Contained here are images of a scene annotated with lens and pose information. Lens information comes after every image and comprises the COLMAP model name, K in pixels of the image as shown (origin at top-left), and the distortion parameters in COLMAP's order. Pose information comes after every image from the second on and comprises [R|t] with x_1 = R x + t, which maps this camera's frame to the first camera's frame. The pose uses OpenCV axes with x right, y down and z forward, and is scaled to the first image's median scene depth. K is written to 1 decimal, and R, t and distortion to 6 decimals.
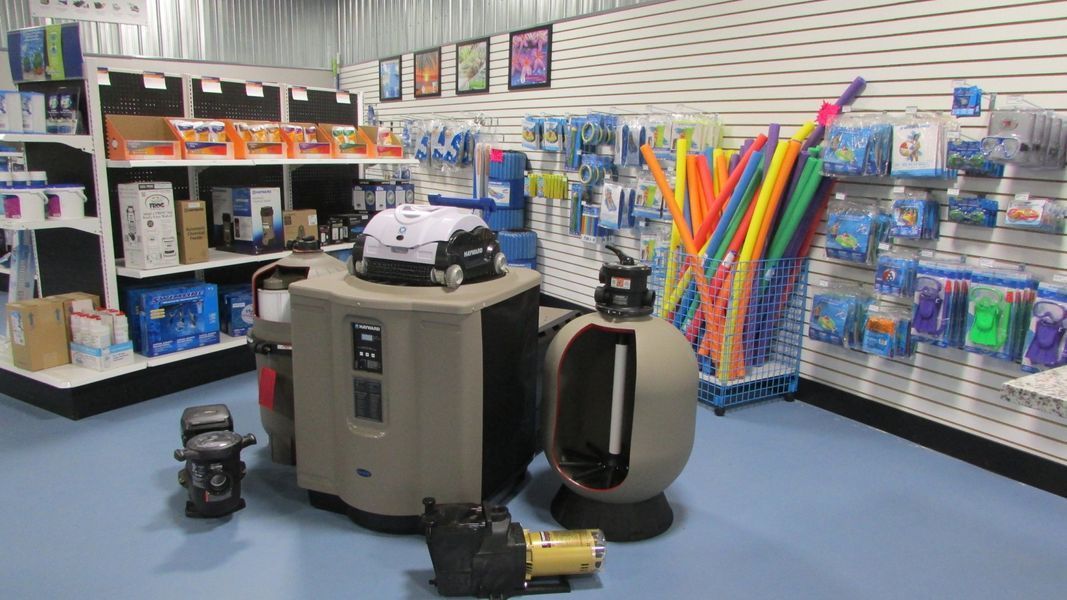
lens RADIAL K [[759.0, 0, 529.7], [0, 759.0, 300.5], [0, 0, 1]] dist [-0.029360, 0.003880]
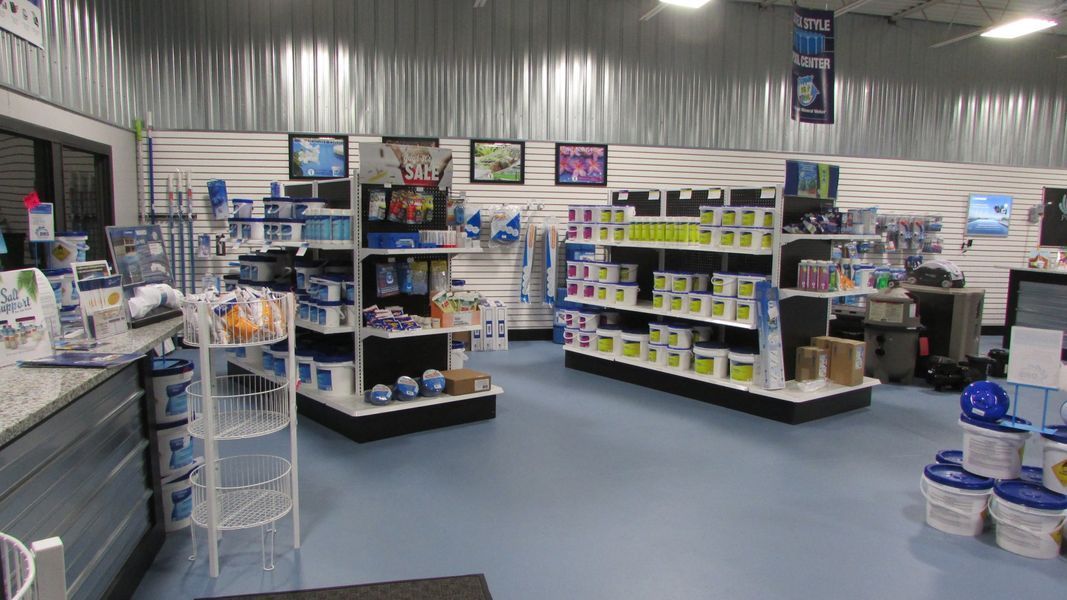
lens RADIAL K [[759.0, 0, 541.5], [0, 759.0, 295.1], [0, 0, 1]] dist [-0.029360, 0.003880]
pose [[0.330907, -0.119803, 0.936028, -1.346429], [0.184561, 0.980969, 0.060308, -0.175913], [-0.925439, 0.152797, 0.346721, 0.602361]]
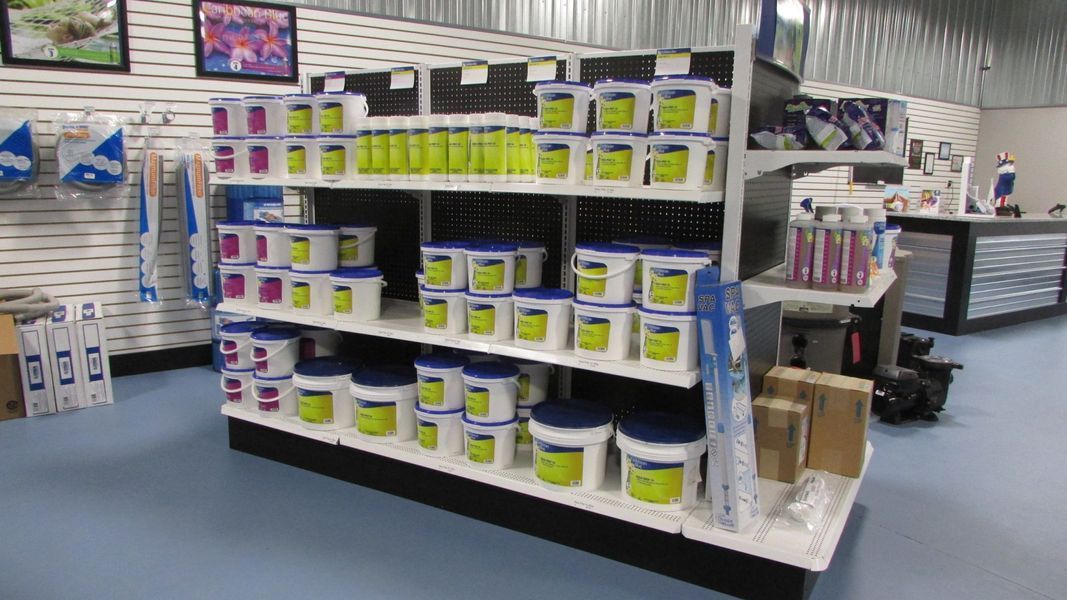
lens RADIAL K [[759.0, 0, 530.7], [0, 759.0, 295.6], [0, 0, 1]] dist [-0.029360, 0.003880]
pose [[-0.038602, -0.195072, 0.980029, -0.787049], [0.188246, 0.961780, 0.198854, -0.165637], [-0.981363, 0.192163, -0.000405, 0.752487]]
